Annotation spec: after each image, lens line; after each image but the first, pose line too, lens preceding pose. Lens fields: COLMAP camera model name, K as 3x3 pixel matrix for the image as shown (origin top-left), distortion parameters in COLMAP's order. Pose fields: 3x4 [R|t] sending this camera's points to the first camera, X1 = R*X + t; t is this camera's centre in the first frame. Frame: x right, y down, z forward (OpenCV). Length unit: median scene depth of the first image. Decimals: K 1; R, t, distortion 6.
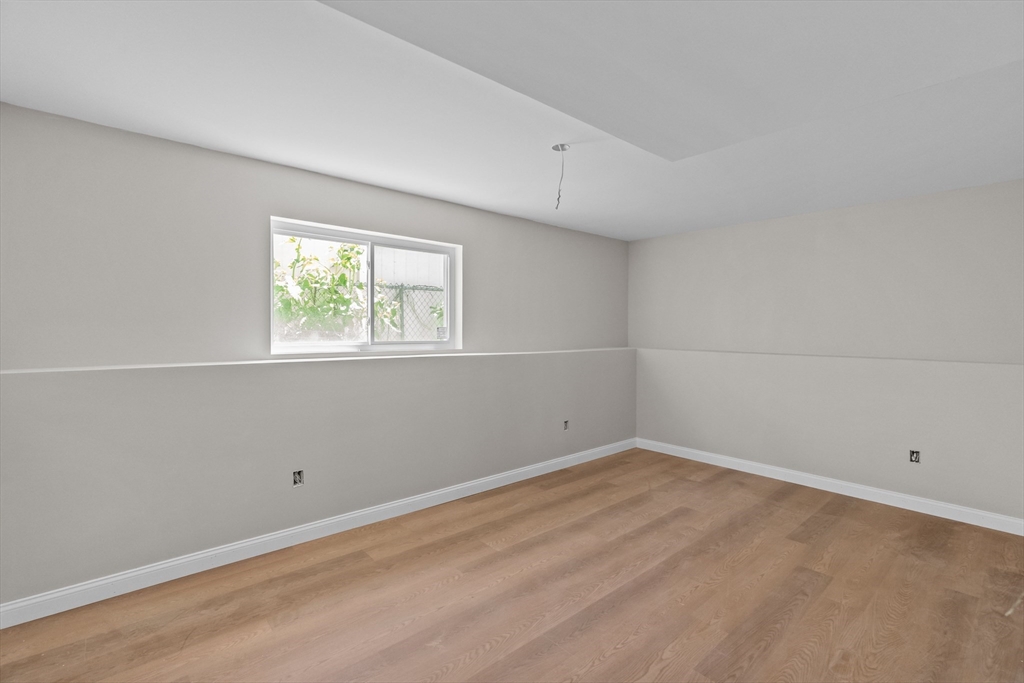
lens RADIAL K [[464.1, 0, 521.2], [0, 464.1, 318.5], [0, 0, 1]] dist [-0.005355, 0.002317]
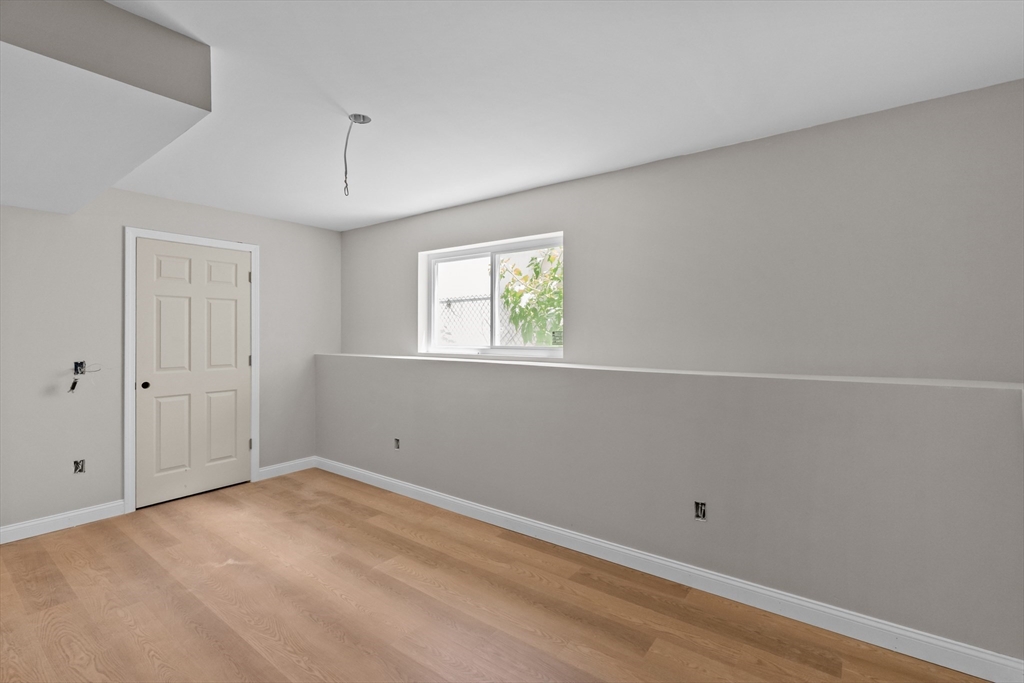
lens RADIAL K [[464.1, 0, 516.5], [0, 464.1, 323.7], [0, 0, 1]] dist [-0.005355, 0.002317]
pose [[0.197840, -0.024913, -0.979918, 0.834040], [0.023846, 0.999503, -0.020596, 0.025591], [0.979944, -0.019293, 0.198335, 0.974129]]
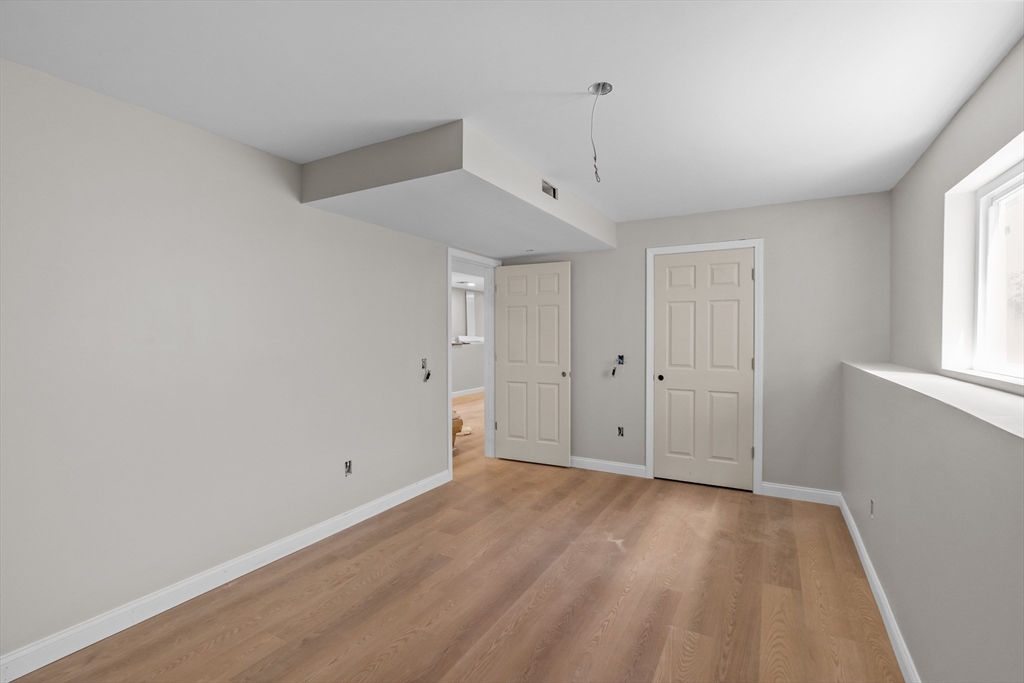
lens RADIAL K [[464.1, 0, 521.7], [0, 464.1, 337.2], [0, 0, 1]] dist [-0.005355, 0.002317]
pose [[-0.943691, -0.002153, -0.330820, 0.383996], [0.002813, 0.999890, -0.014531, 0.030978], [0.330815, -0.014644, -0.943582, 1.447983]]
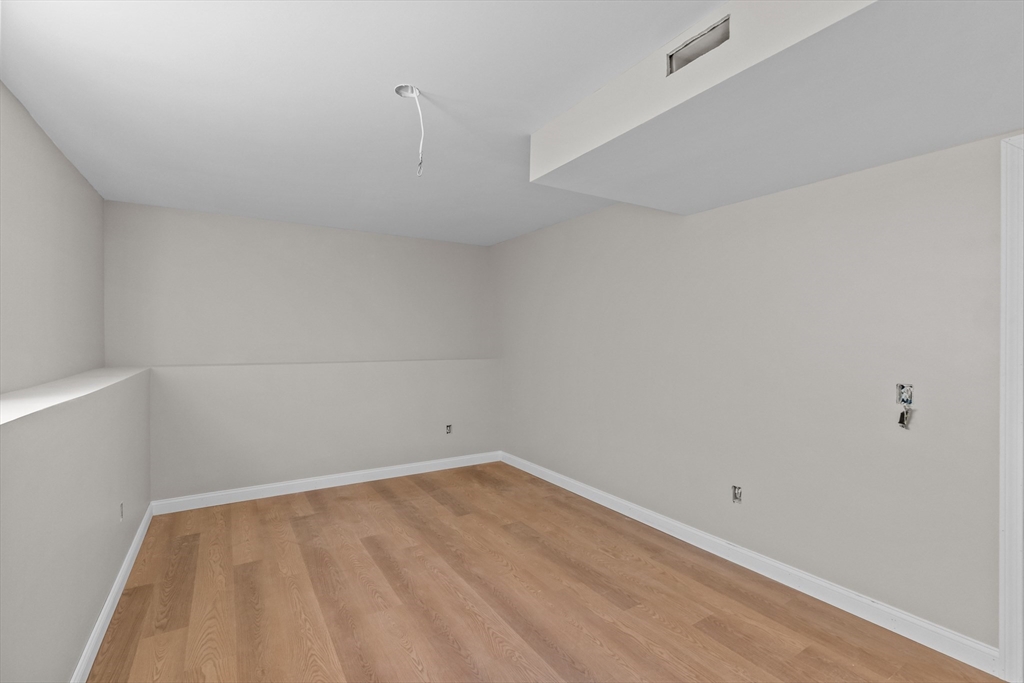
lens RADIAL K [[464.1, 0, 512.4], [0, 464.1, 335.4], [0, 0, 1]] dist [-0.005355, 0.002317]
pose [[0.172706, -0.000261, 0.984973, -0.525485], [-0.020360, 0.999785, 0.003834, 0.008102], [-0.984763, -0.020716, 0.172663, 0.630254]]
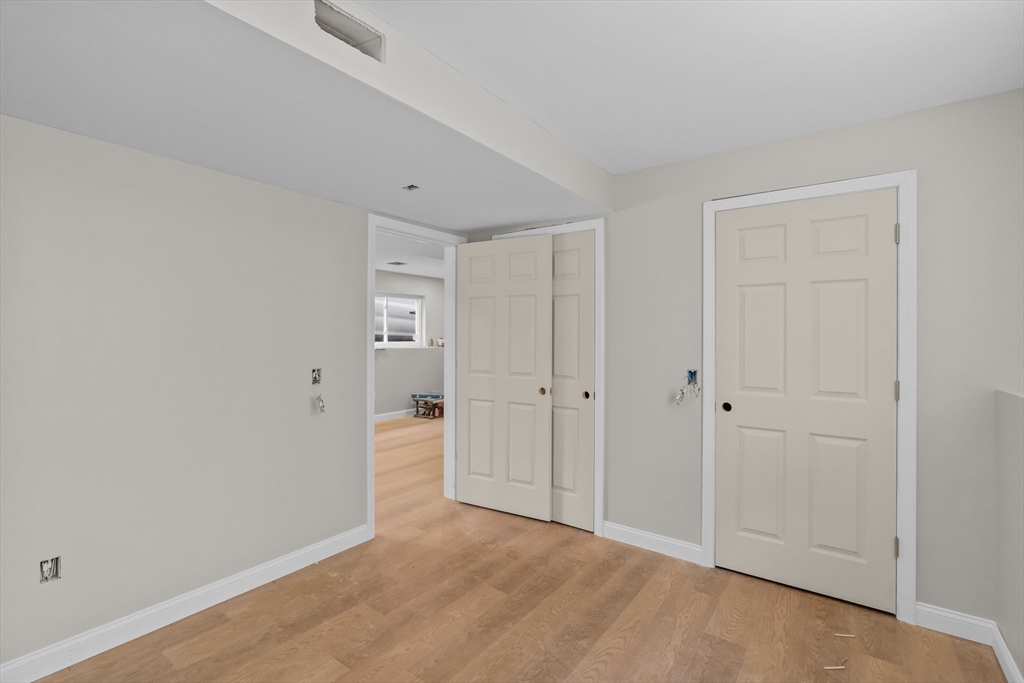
lens RADIAL K [[464.1, 0, 514.4], [0, 464.1, 335.4], [0, 0, 1]] dist [-0.005355, 0.002317]
pose [[-0.983663, -0.003983, -0.179978, 0.091570], [-0.000617, 0.999824, -0.018753, 0.015526], [0.180021, -0.018336, -0.983492, 1.075409]]
